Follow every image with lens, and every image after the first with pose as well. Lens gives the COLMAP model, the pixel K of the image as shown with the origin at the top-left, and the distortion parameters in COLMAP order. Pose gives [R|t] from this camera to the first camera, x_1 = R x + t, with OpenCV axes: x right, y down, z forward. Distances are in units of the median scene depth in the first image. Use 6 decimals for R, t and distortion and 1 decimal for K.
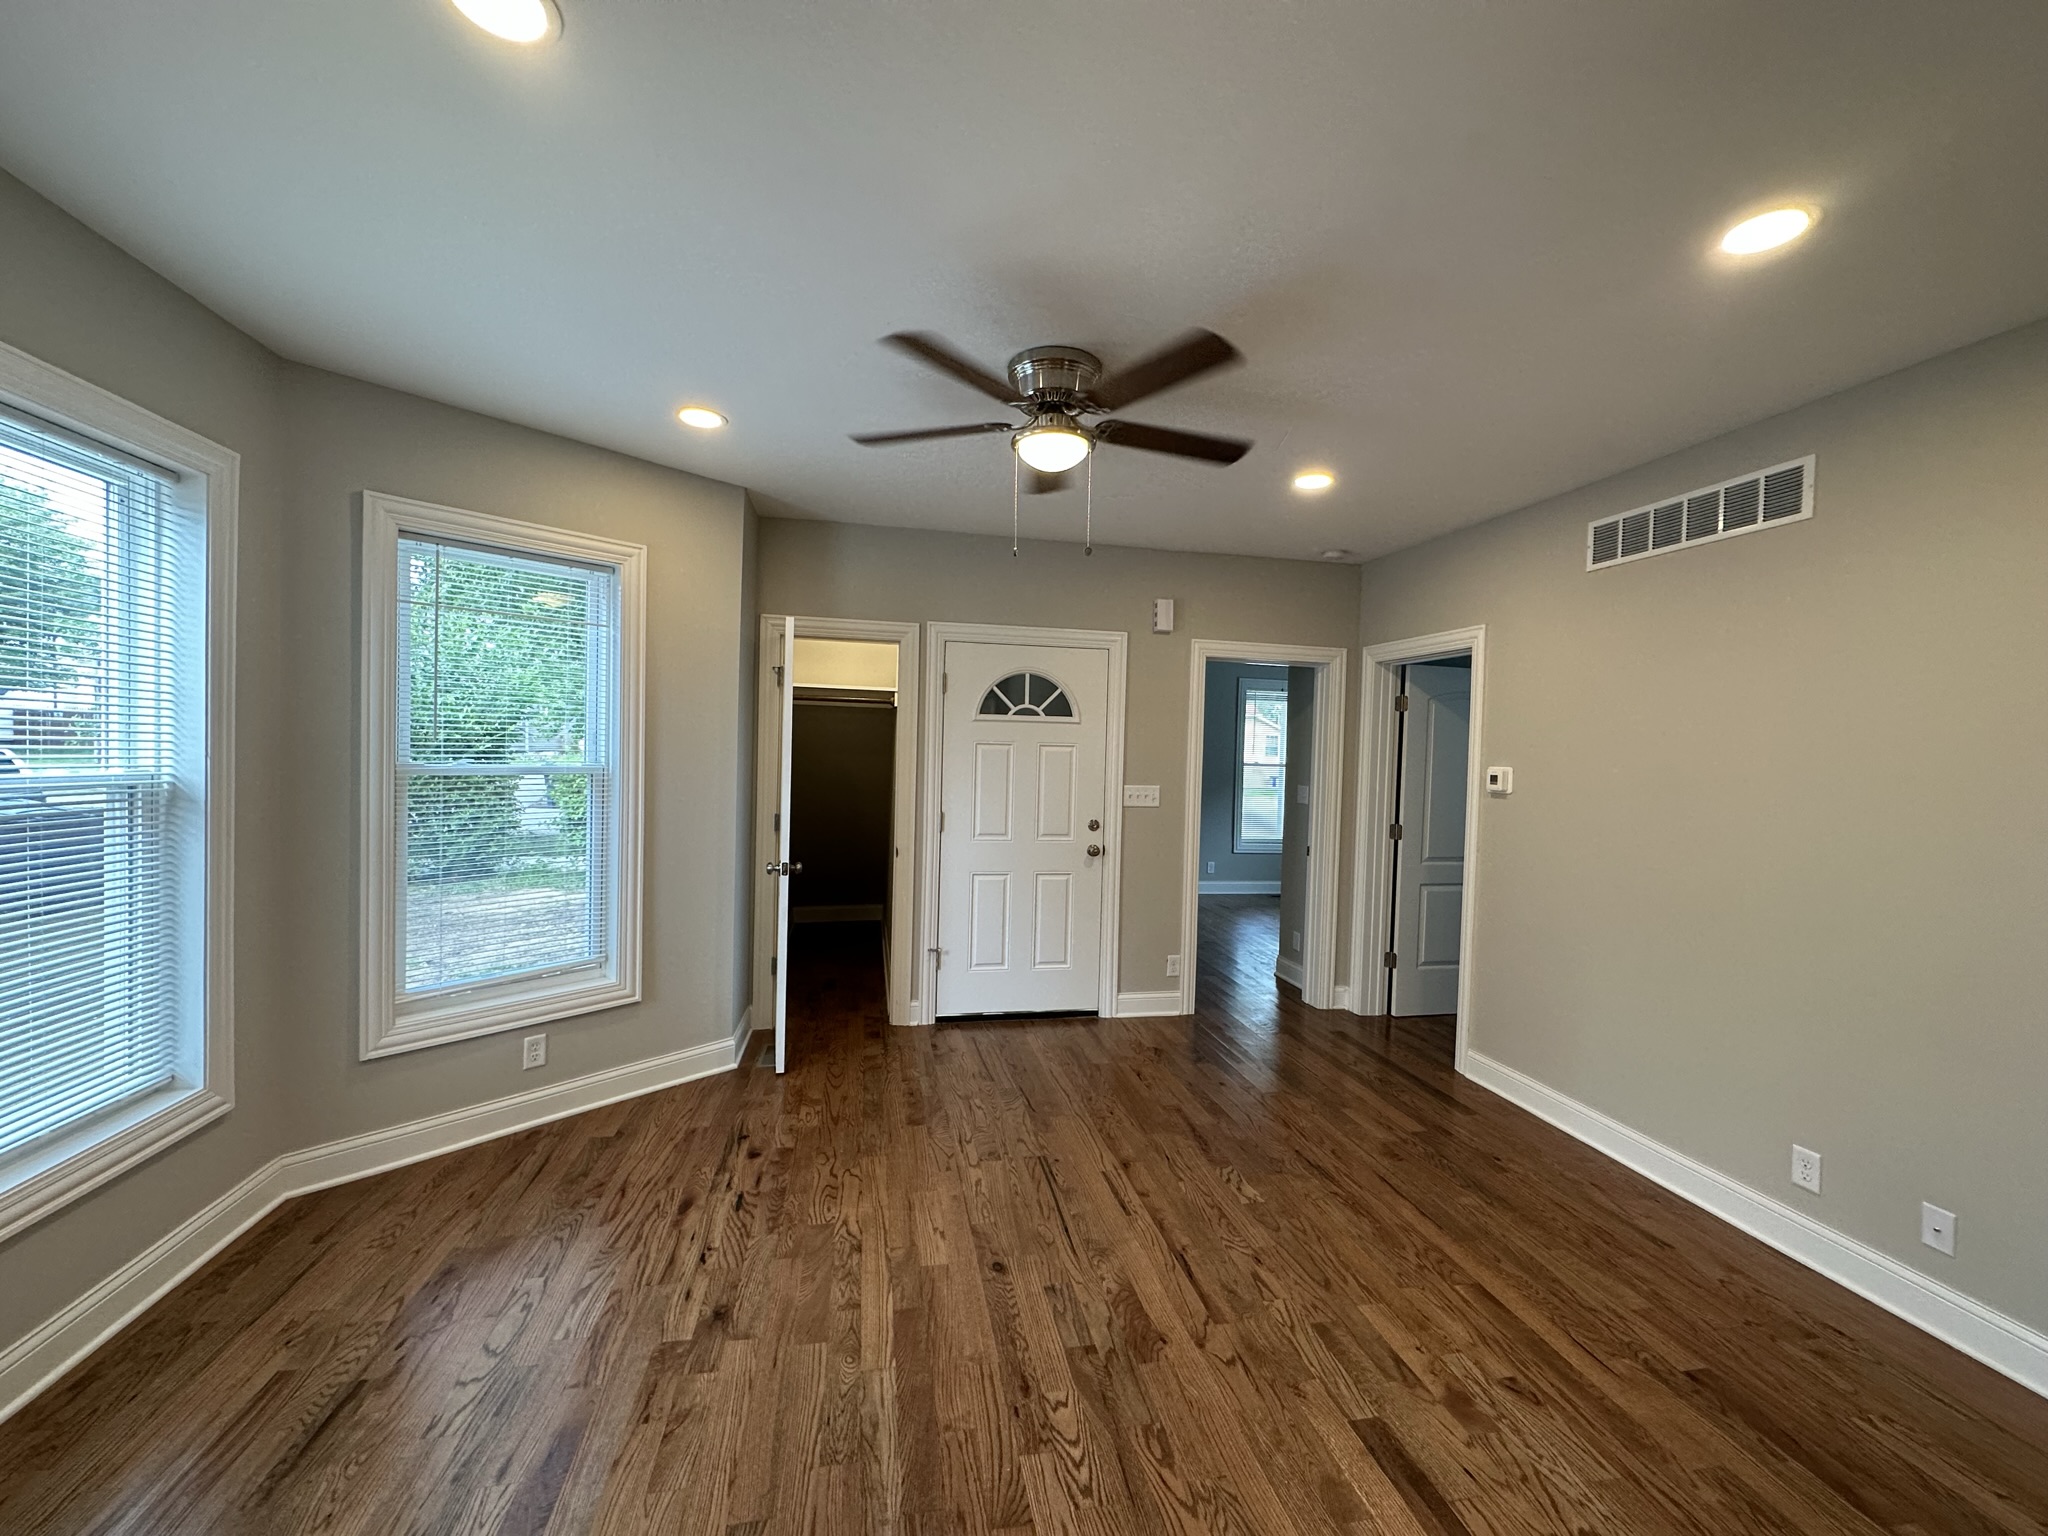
lens RADIAL K [[818.2, 0, 1024.0], [0, 818.2, 768.0], [0, 0, 1]] dist [-0.000390, -0.000053]
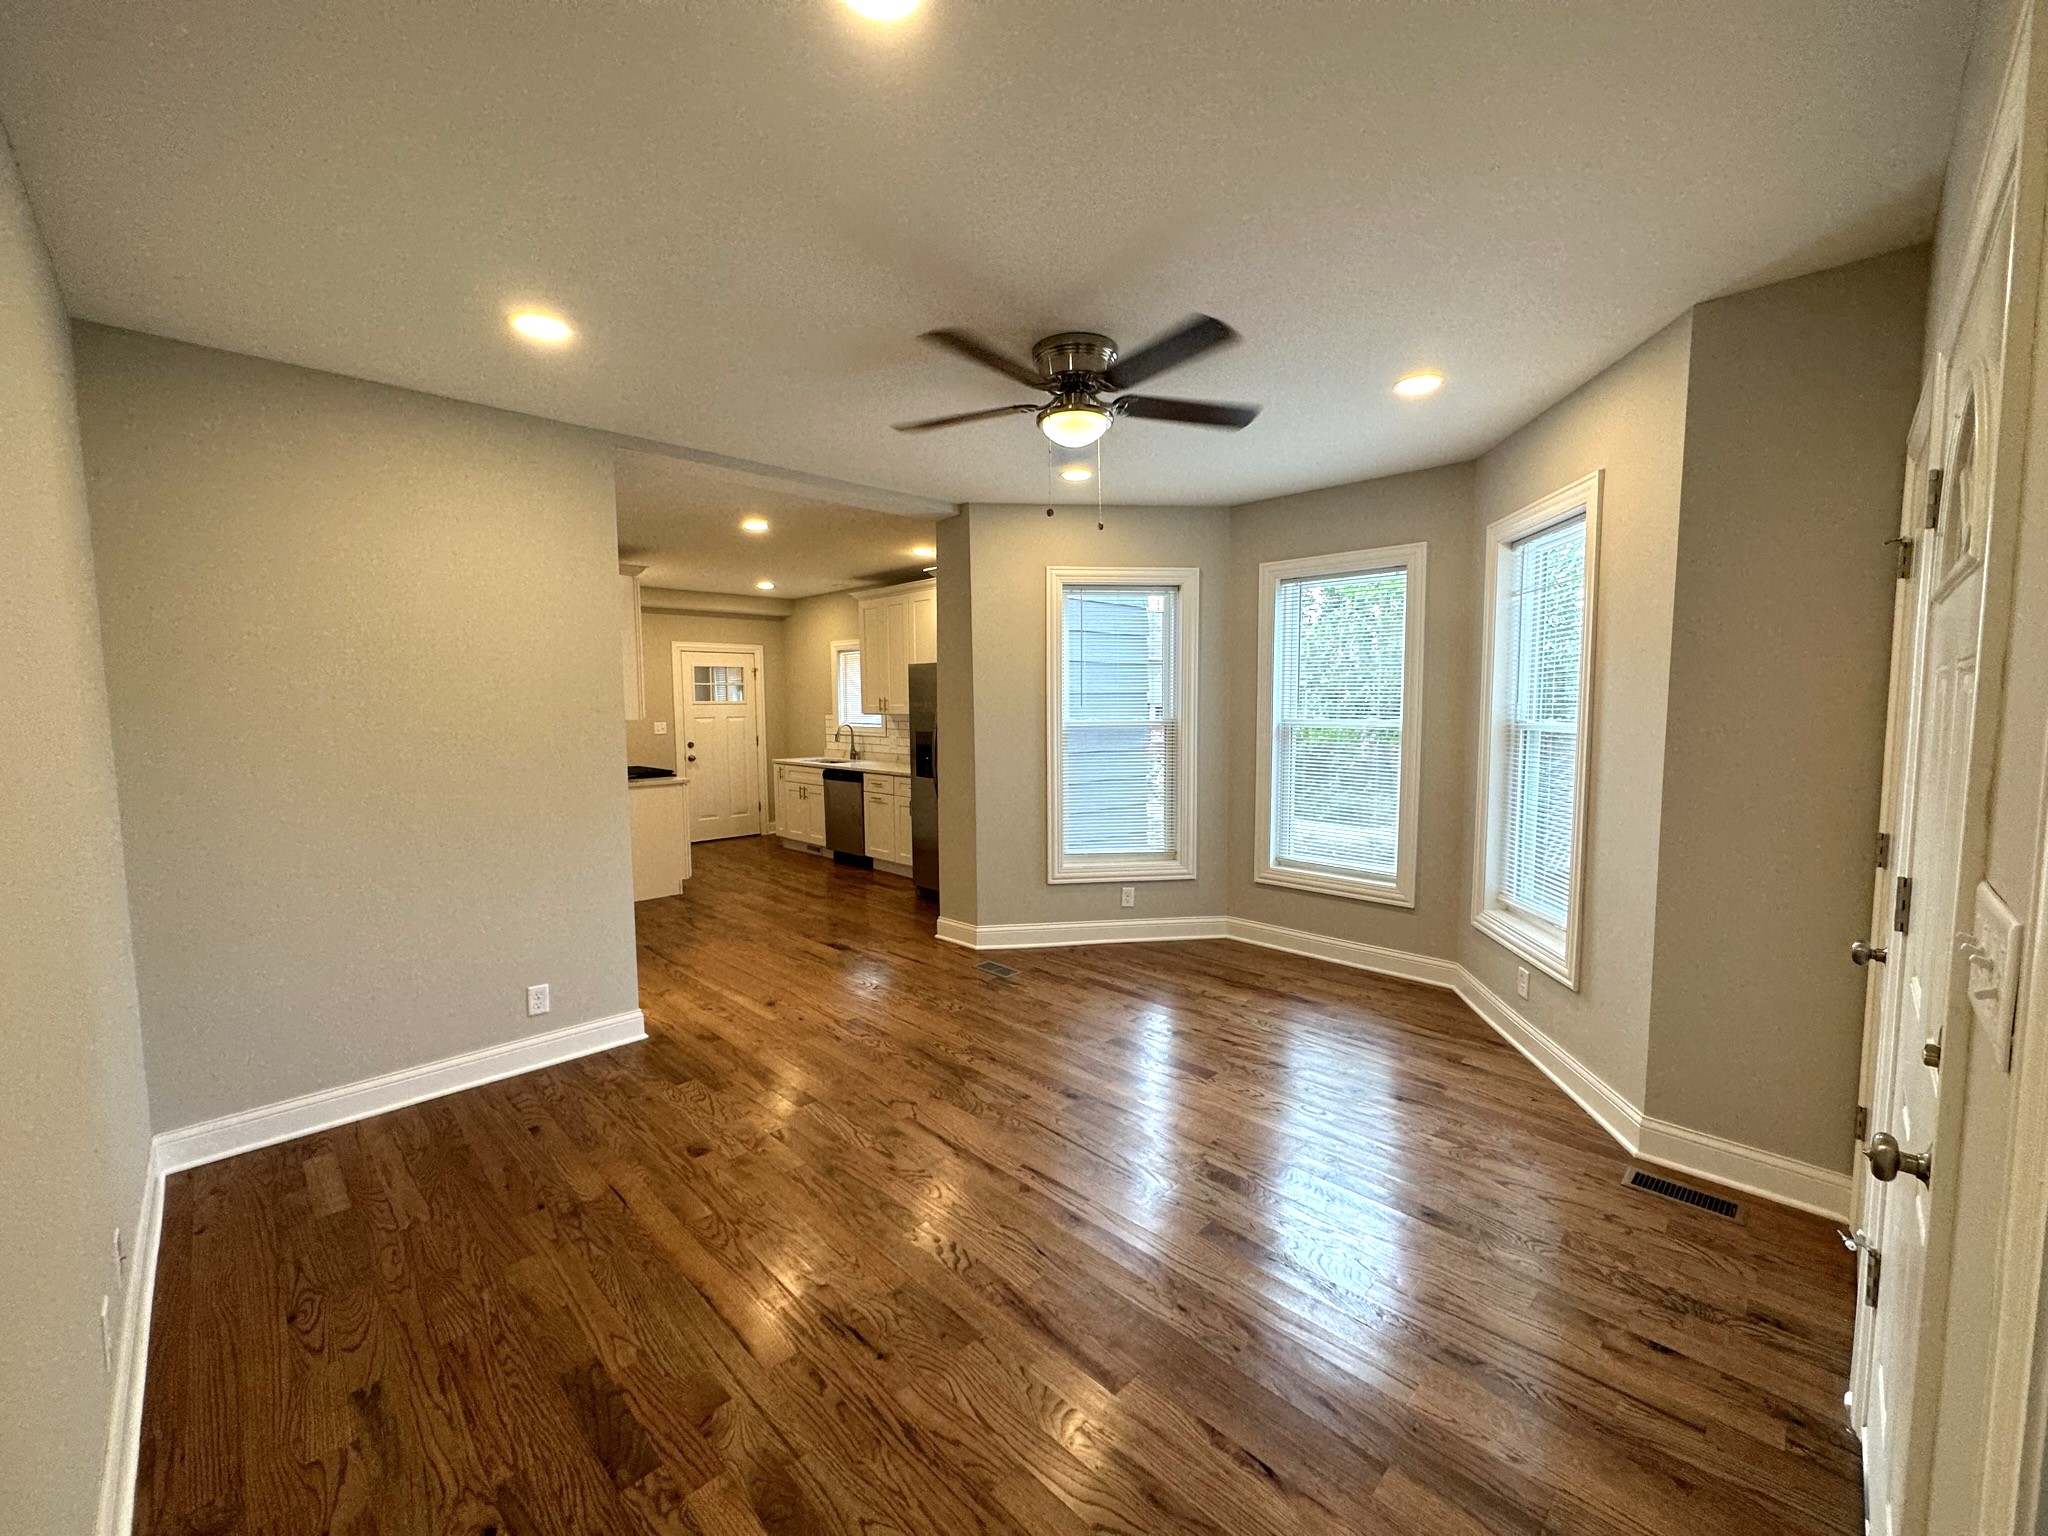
lens RADIAL K [[818.2, 0, 1024.0], [0, 818.2, 768.0], [0, 0, 1]] dist [-0.000390, -0.000053]
pose [[-0.829276, 0.025928, -0.558237, 0.755424], [-0.028744, 0.995622, 0.088942, -0.027378], [0.558099, 0.089803, -0.824900, 2.006341]]
